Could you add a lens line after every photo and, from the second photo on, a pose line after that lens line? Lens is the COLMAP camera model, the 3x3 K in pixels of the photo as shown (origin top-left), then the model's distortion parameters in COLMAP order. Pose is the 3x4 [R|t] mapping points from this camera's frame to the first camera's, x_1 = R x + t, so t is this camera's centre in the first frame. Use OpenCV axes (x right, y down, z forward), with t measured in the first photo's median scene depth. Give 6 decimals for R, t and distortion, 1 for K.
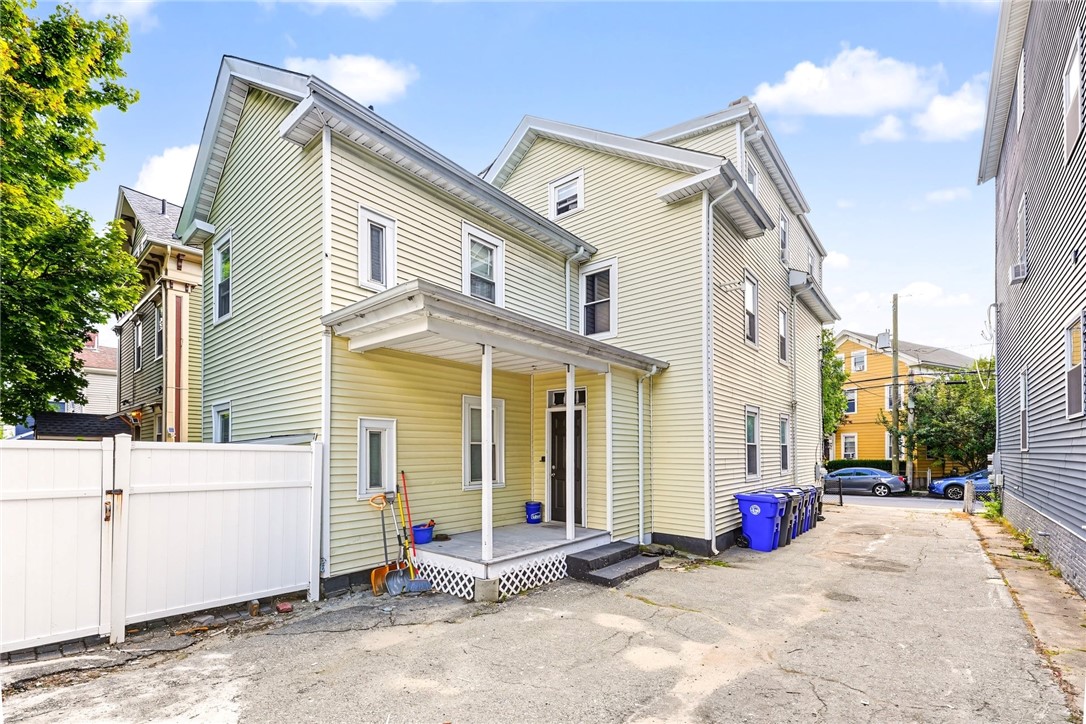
lens RADIAL K [[465.7, 0, 543.3], [0, 465.7, 449.6], [0, 0, 1]] dist [0.000028, -0.000014]
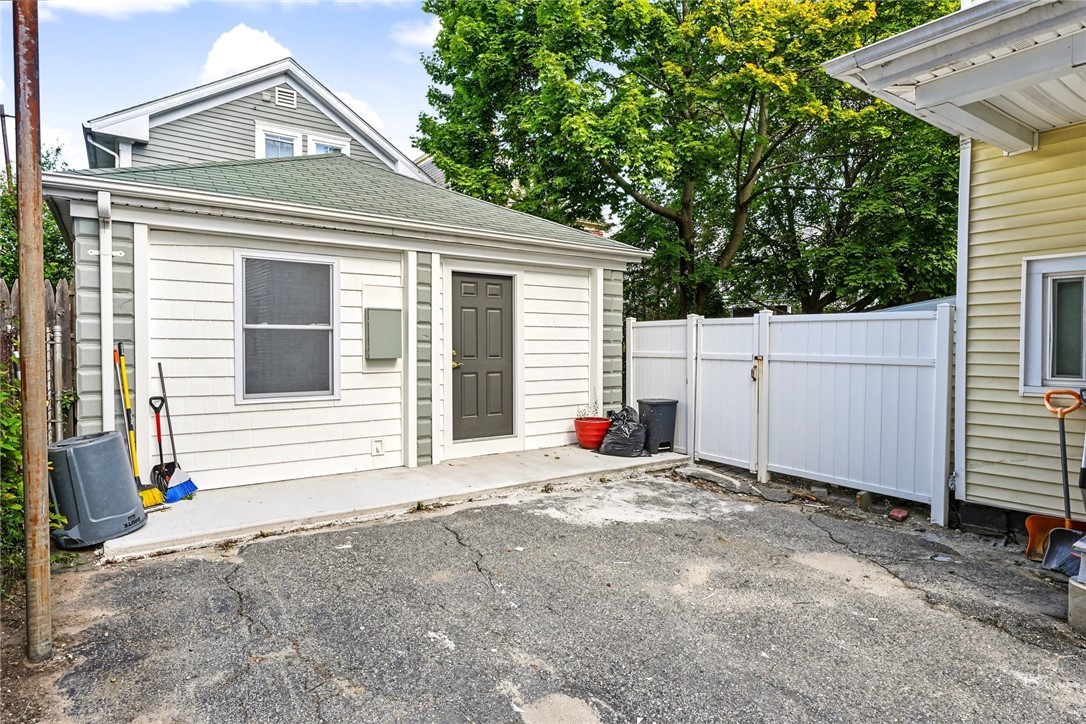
lens RADIAL K [[605.6, 0, 543.0], [0, 605.6, 362.0], [0, 0, 1]] dist [0.000942, 0.000189]
pose [[-0.250225, 0.025892, -0.967841, 0.705474], [0.008958, 0.999661, 0.024428, 0.053083], [0.968146, -0.002557, -0.250372, 0.786960]]
